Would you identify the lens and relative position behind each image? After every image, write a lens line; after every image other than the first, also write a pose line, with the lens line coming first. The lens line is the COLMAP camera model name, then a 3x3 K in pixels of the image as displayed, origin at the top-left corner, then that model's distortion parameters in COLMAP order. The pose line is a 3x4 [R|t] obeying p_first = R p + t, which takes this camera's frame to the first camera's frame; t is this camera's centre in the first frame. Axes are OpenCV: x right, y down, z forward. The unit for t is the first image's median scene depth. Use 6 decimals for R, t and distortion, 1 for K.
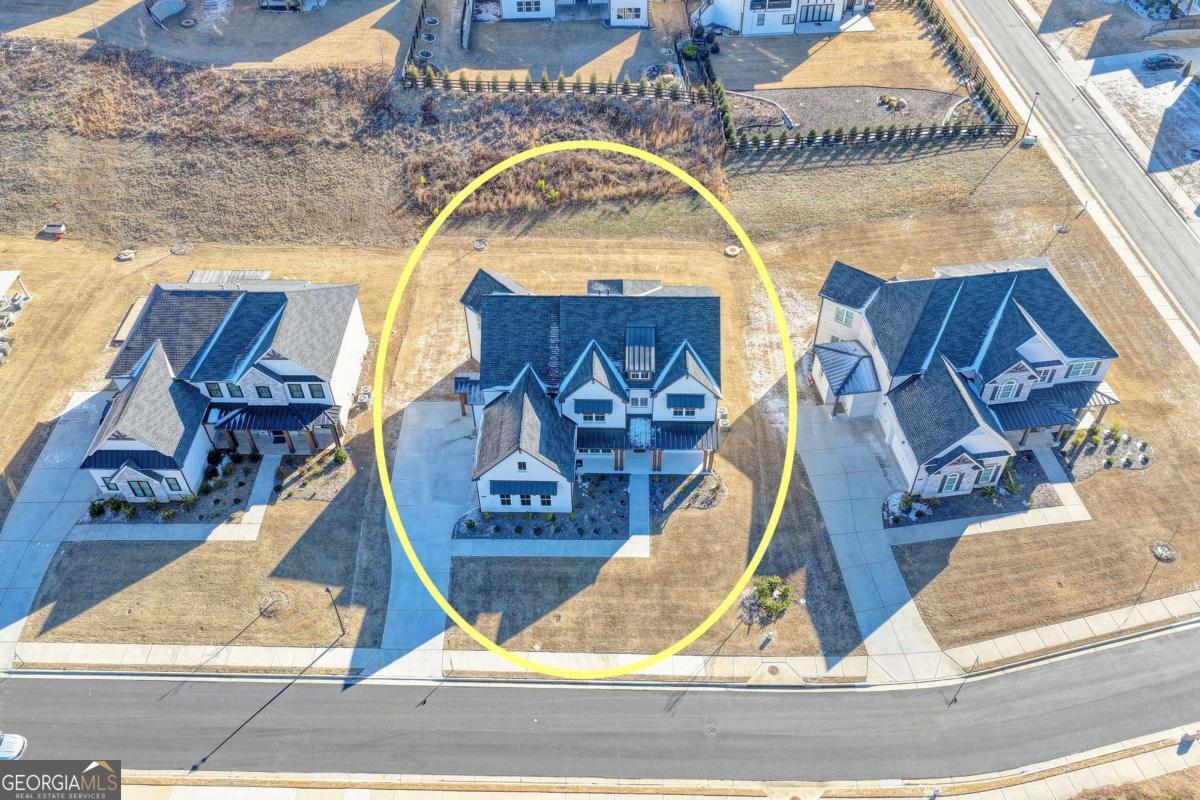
lens RADIAL K [[992.3, 0, 605.4], [0, 992.3, 404.7], [0, 0, 1]] dist [-0.014106, 0.043147]
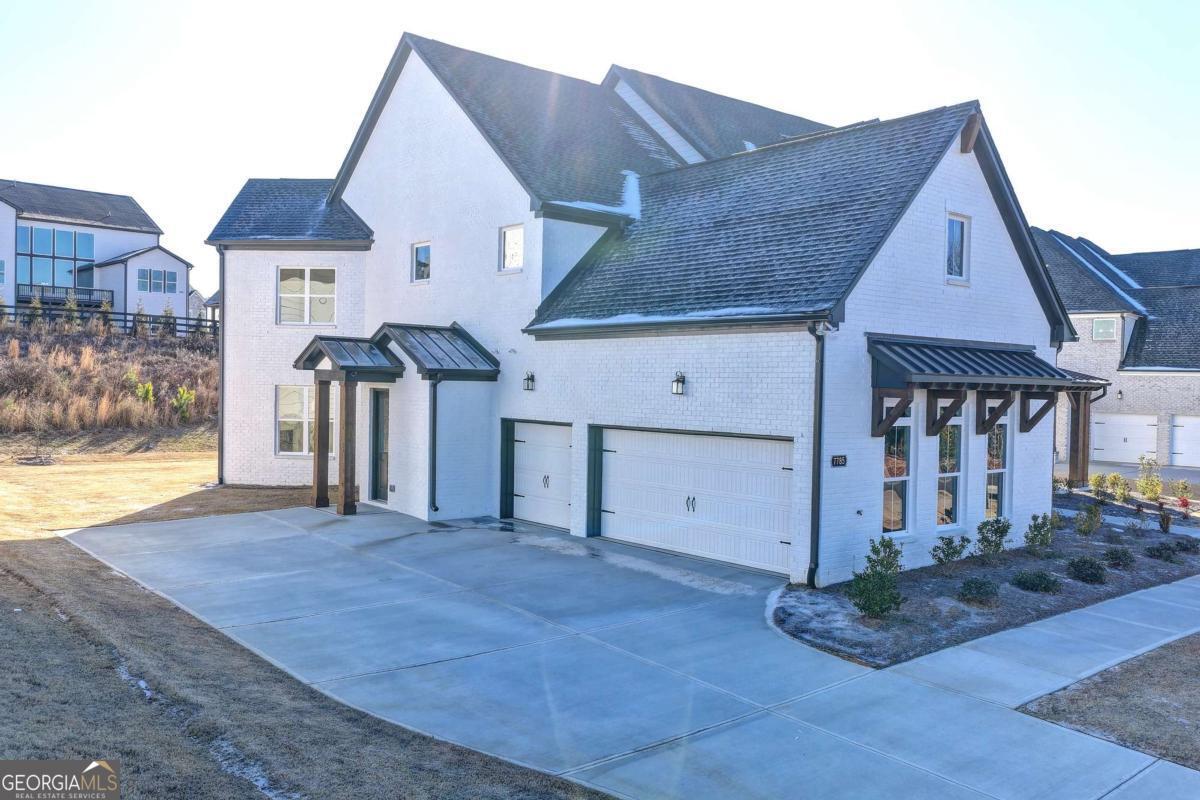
lens RADIAL K [[990.7, 0, 606.3], [0, 990.7, 404.5], [0, 0, 1]] dist [-0.005621, 0.027716]
pose [[0.758328, 0.005138, 0.651853, -0.273266], [0.444478, 0.727395, -0.522814, 0.160100], [-0.476841, 0.686199, 0.549321, 0.871343]]
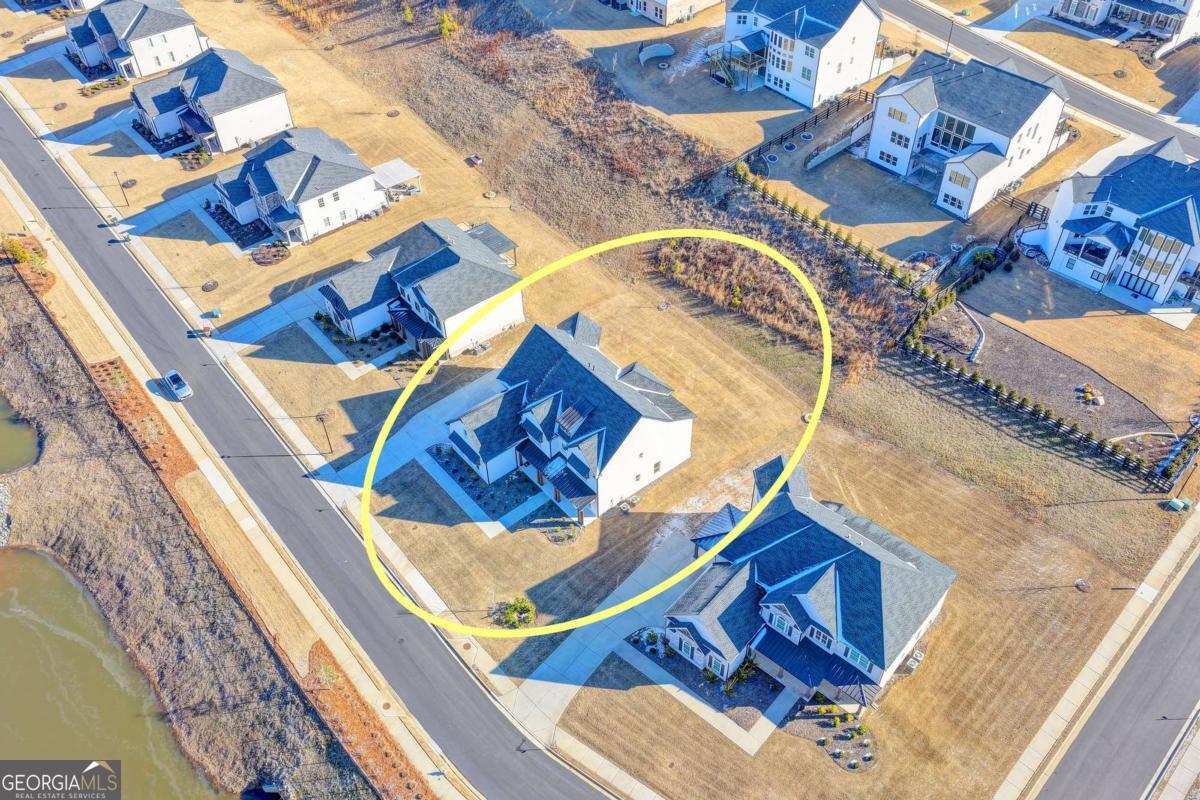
lens RADIAL K [[993.4, 0, 606.3], [0, 993.4, 406.3], [0, 0, 1]] dist [0.001863, 0.009192]
pose [[0.650630, 0.537835, -0.536110, 0.750012], [-0.537609, 0.824828, 0.175032, -0.310643], [0.536337, 0.174336, 0.825803, -0.087310]]
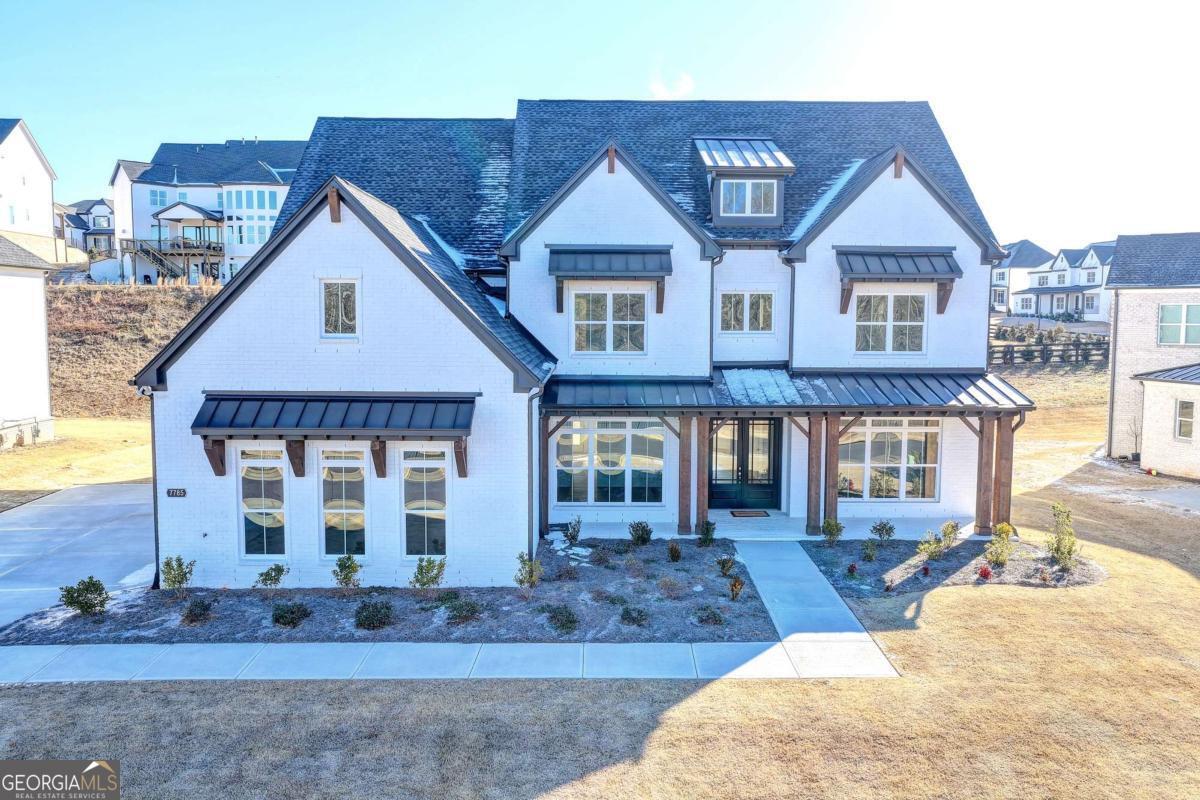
lens RADIAL K [[992.3, 0, 605.4], [0, 992.3, 404.7], [0, 0, 1]] dist [-0.014106, 0.043147]
pose [[0.999495, 0.008171, 0.030705, -0.021820], [0.013623, 0.762829, -0.646457, 0.228494], [-0.028705, 0.646549, 0.762333, 0.762702]]
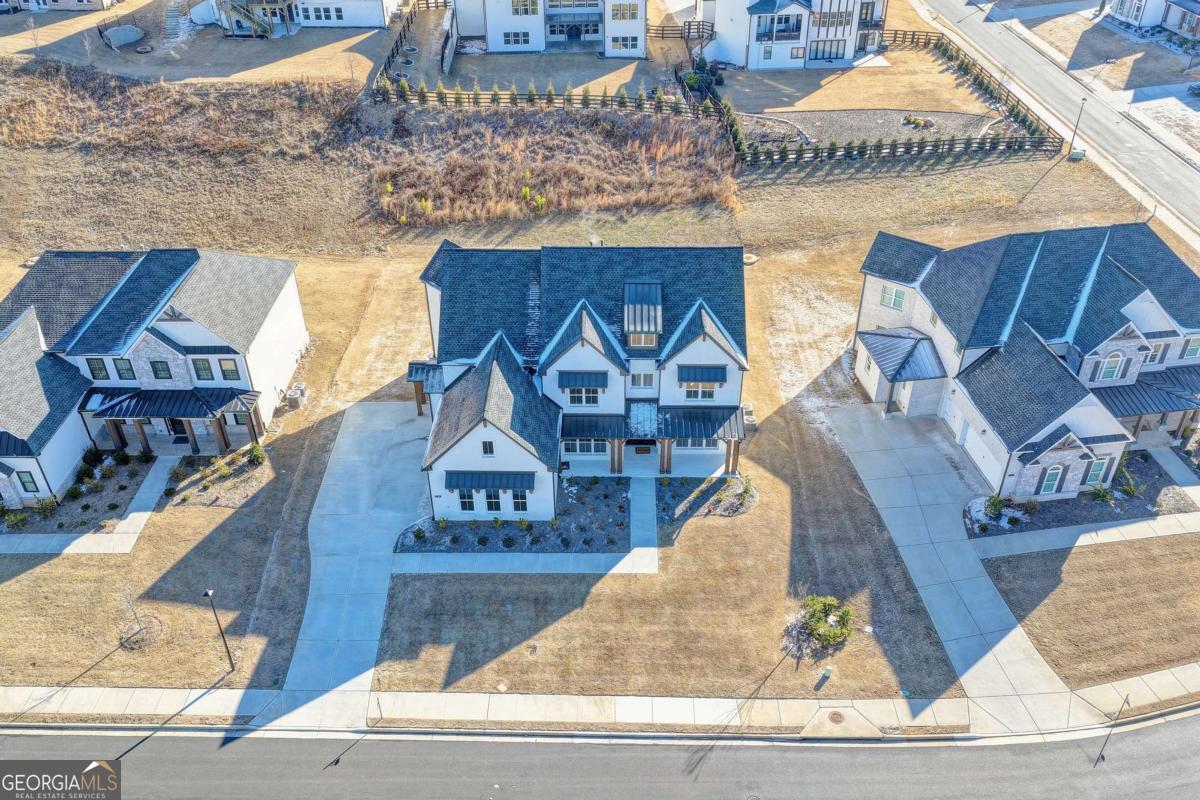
lens RADIAL K [[992.3, 0, 605.4], [0, 992.3, 404.7], [0, 0, 1]] dist [-0.014106, 0.043147]
pose [[0.999992, -0.001639, 0.003576, 0.002479], [0.002220, 0.985585, -0.169166, 0.146043], [-0.003247, 0.169173, 0.985581, 0.233124]]
